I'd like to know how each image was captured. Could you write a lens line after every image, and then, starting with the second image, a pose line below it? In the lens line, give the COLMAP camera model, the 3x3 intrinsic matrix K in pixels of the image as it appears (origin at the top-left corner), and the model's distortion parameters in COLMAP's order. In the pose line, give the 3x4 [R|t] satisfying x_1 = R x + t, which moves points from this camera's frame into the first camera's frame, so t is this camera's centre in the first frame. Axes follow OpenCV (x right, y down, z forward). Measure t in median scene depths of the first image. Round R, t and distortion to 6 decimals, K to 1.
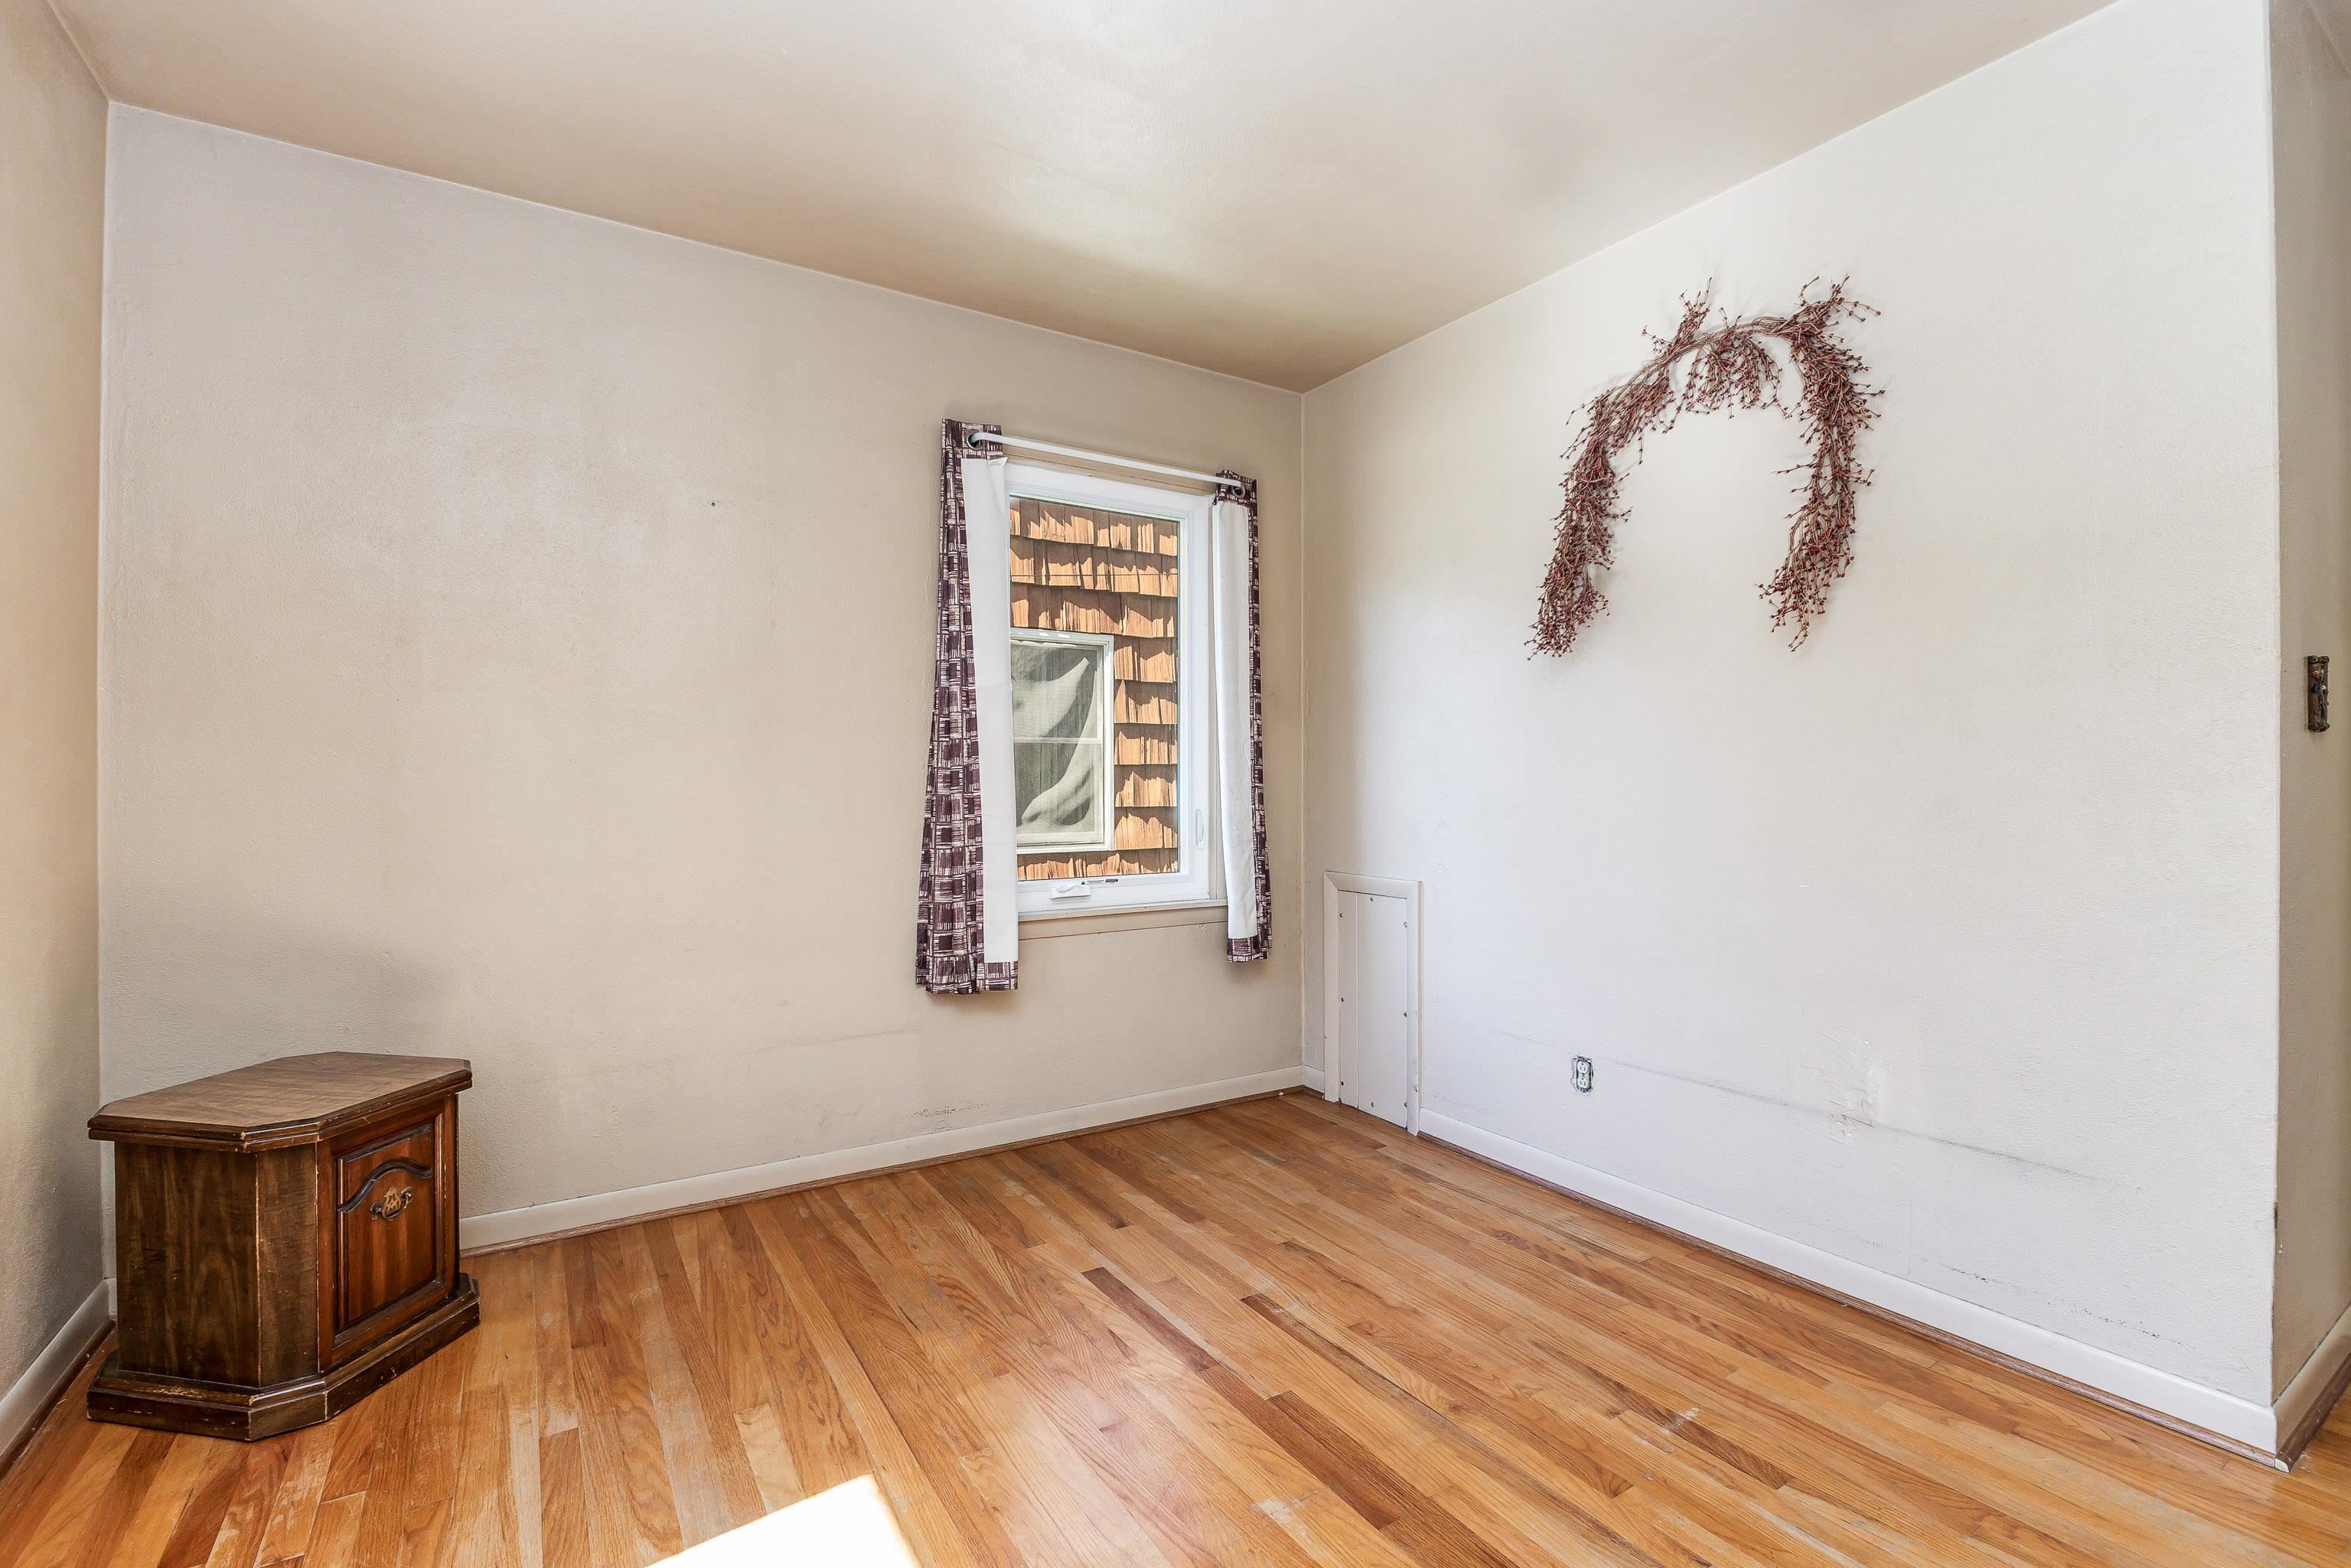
lens RADIAL K [[1033.4, 0, 1173.7], [0, 1033.4, 788.5], [0, 0, 1]] dist [-0.024848, 0.001416]
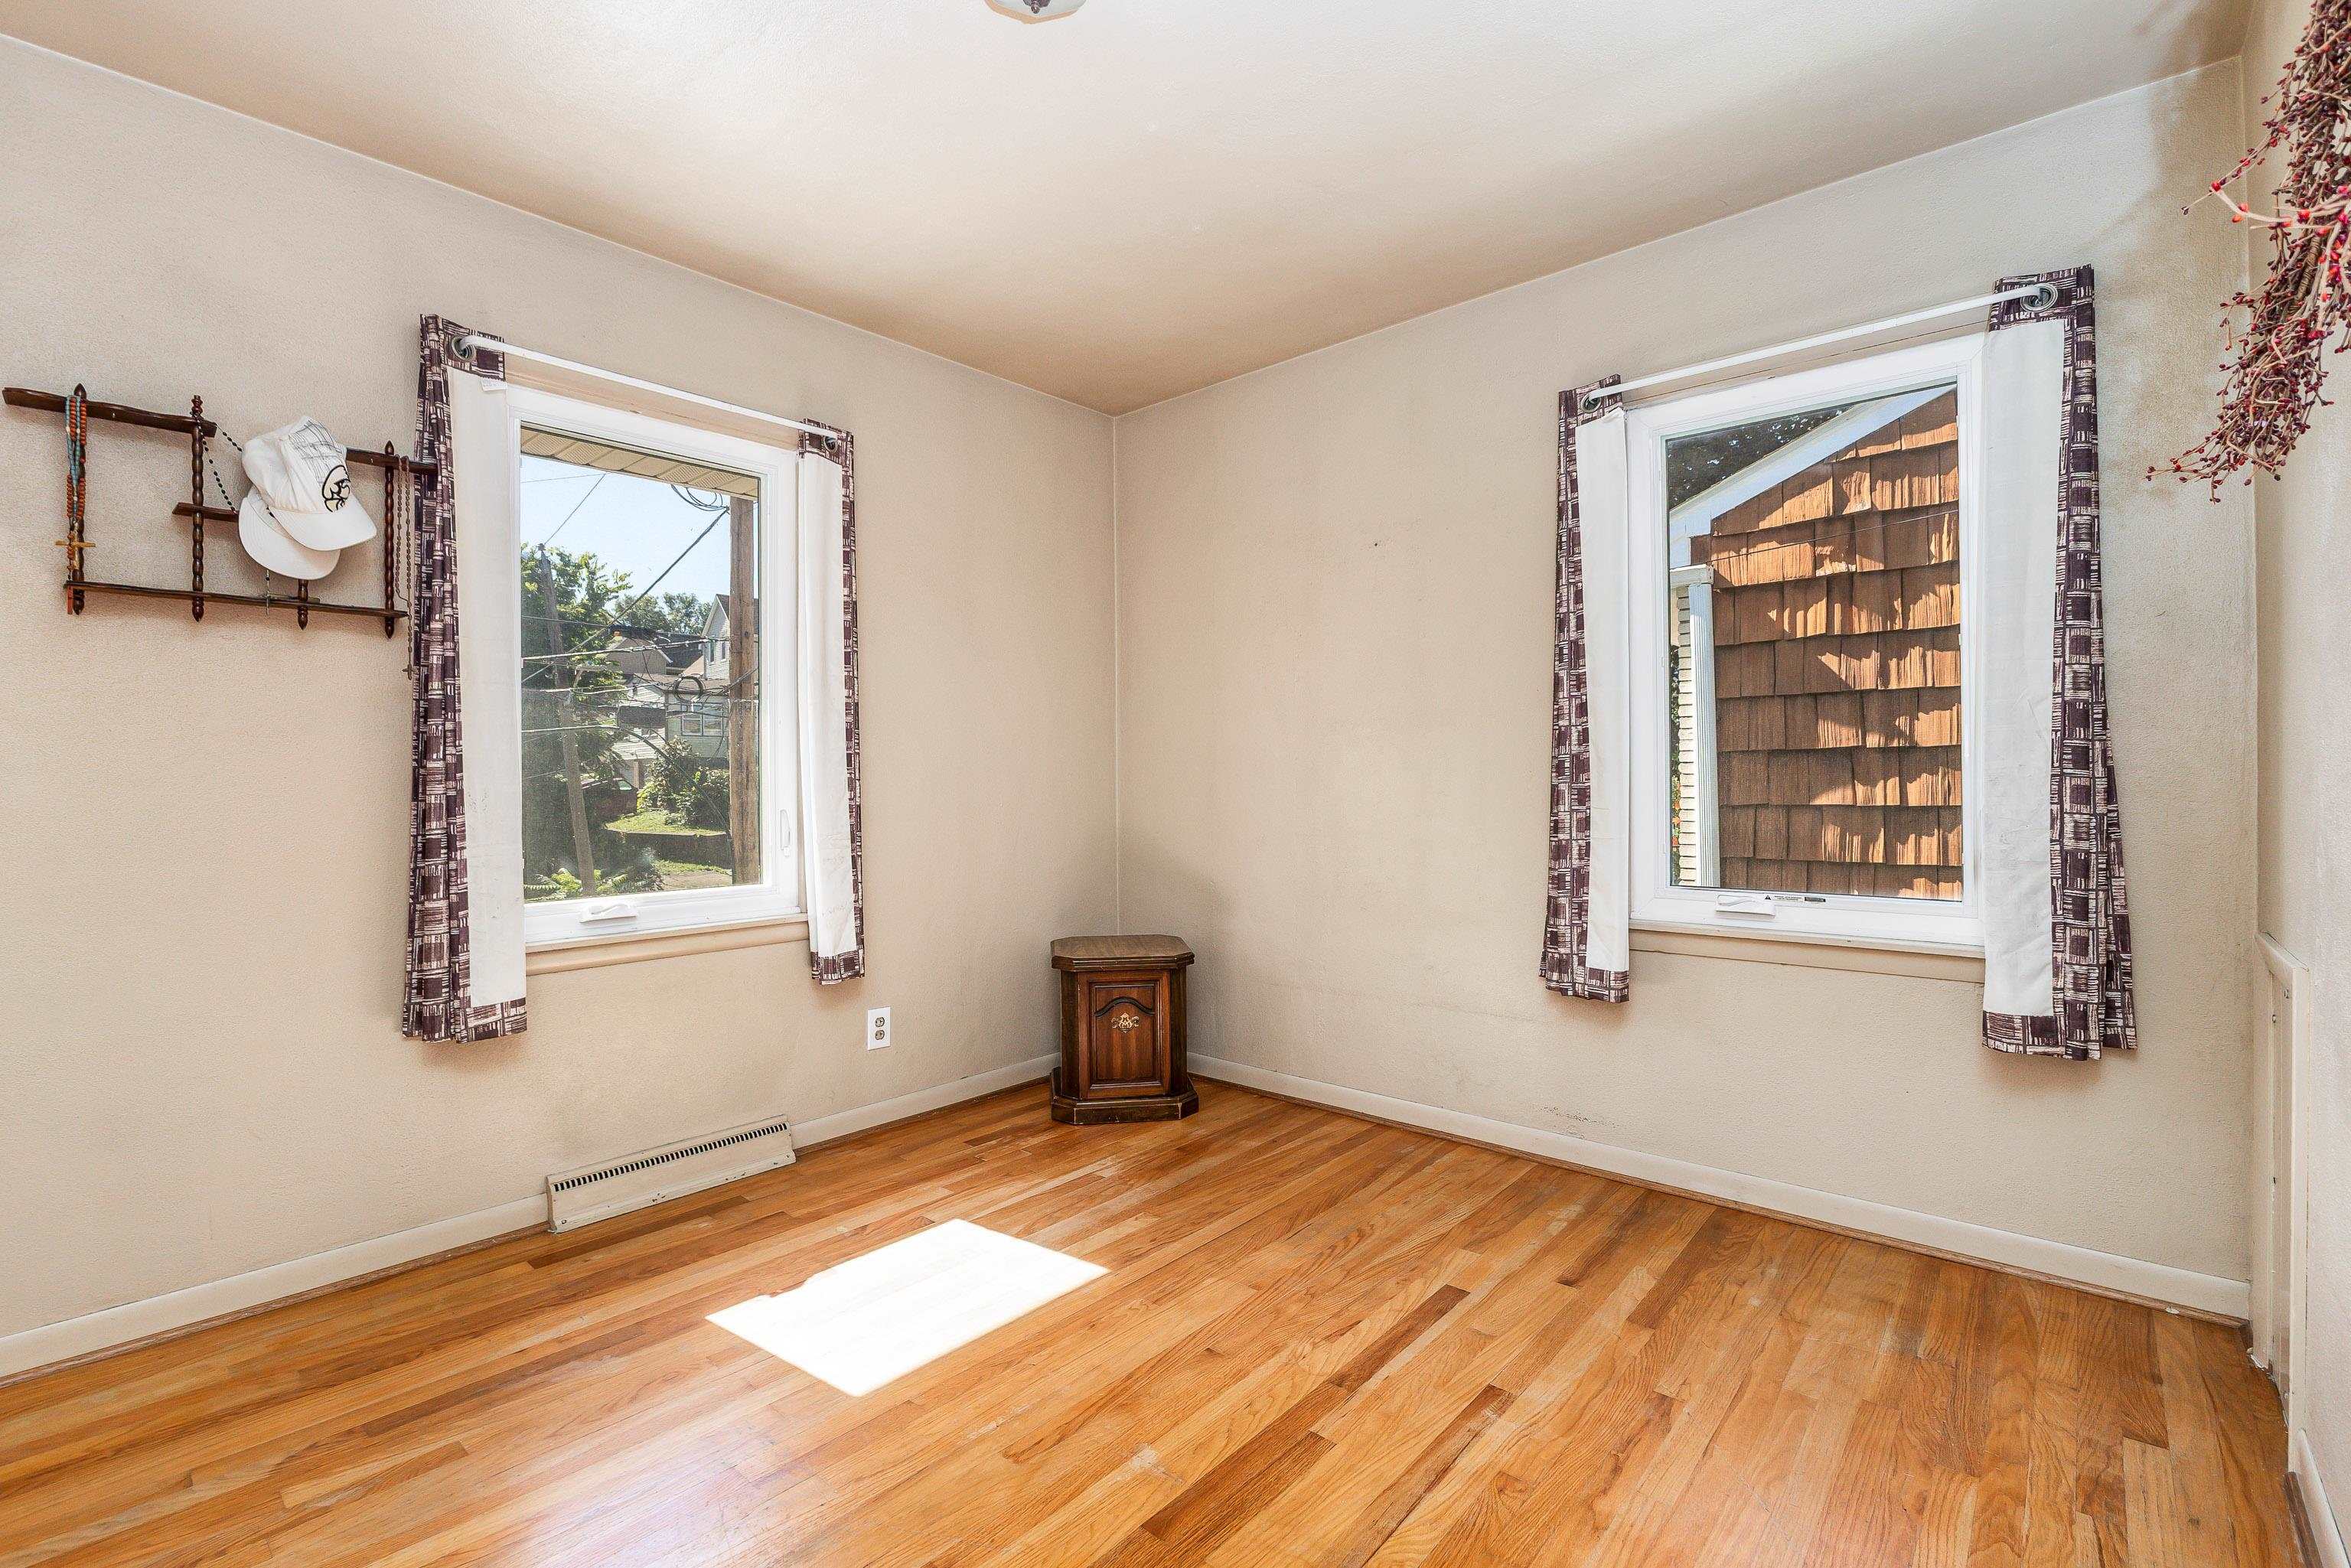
lens RADIAL K [[1033.4, 0, 1173.0], [0, 1033.4, 778.5], [0, 0, 1]] dist [-0.024848, 0.001416]
pose [[0.279533, 0.001267, -0.960135, 0.669708], [0.003124, 0.999993, 0.002229, -0.003263], [0.960131, -0.003623, 0.279527, 0.432971]]
